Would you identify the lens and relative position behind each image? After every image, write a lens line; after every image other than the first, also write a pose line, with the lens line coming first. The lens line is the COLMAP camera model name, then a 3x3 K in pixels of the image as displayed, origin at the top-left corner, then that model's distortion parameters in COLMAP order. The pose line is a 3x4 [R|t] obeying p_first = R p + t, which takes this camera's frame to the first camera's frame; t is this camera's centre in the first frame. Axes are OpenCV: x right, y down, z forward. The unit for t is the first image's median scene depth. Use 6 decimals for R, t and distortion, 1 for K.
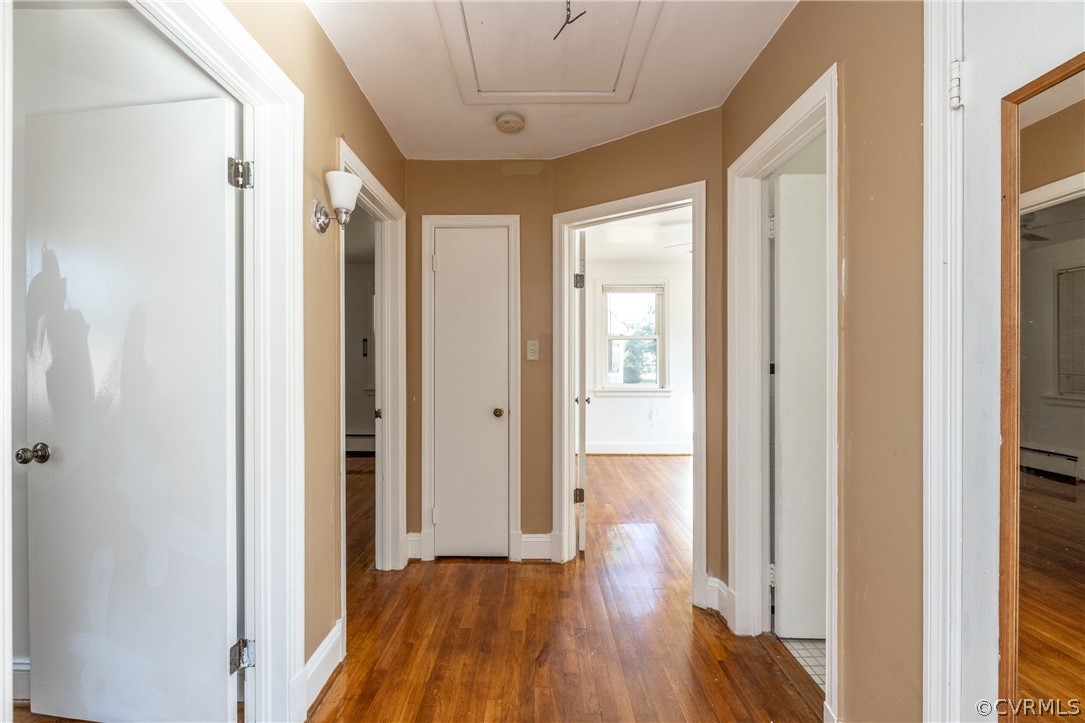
lens RADIAL K [[455.3, 0, 540.0], [0, 455.3, 360.6], [0, 0, 1]] dist [-0.004138, 0.000706]
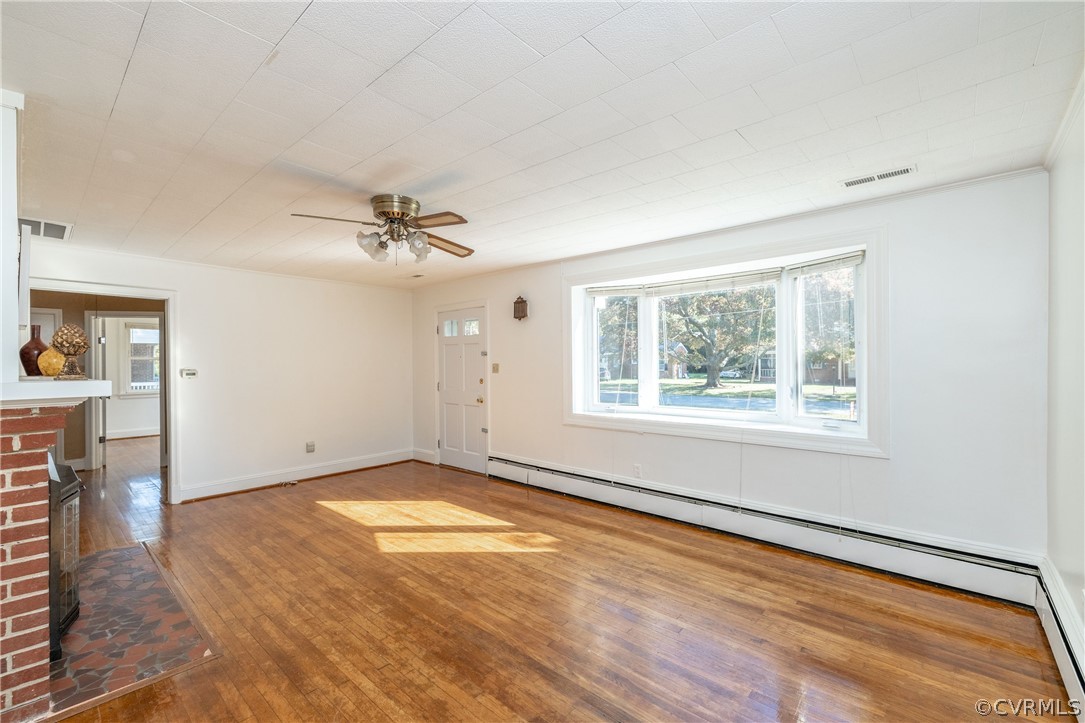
lens RADIAL K [[455.3, 0, 547.8], [0, 455.3, 365.4], [0, 0, 1]] dist [-0.004138, 0.000706]
pose [[0.656393, -0.004053, 0.754408, -0.160662], [0.006089, 0.999981, 0.000074, -0.046412], [-0.754394, 0.004545, 0.656406, -2.160152]]
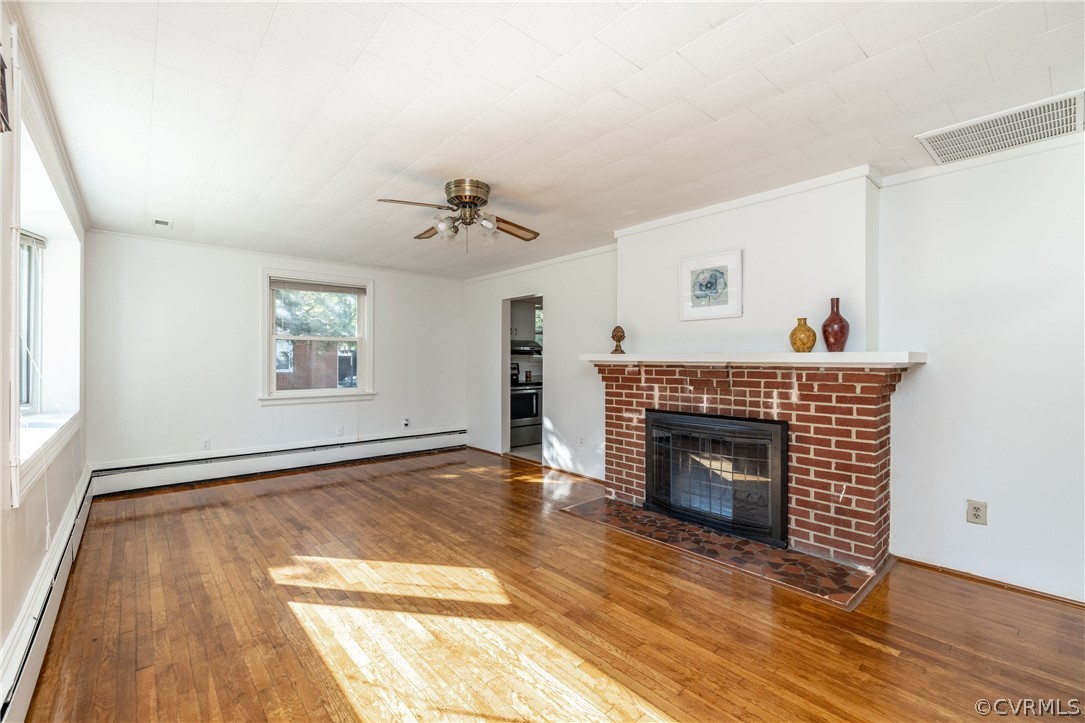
lens RADIAL K [[455.3, 0, 517.9], [0, 455.3, 356.2], [0, 0, 1]] dist [-0.004138, 0.000706]
pose [[-0.773898, -0.004927, -0.633292, 1.097211], [-0.001482, 0.999981, -0.005970, -0.013419], [0.633309, -0.003682, -0.773890, -0.130734]]
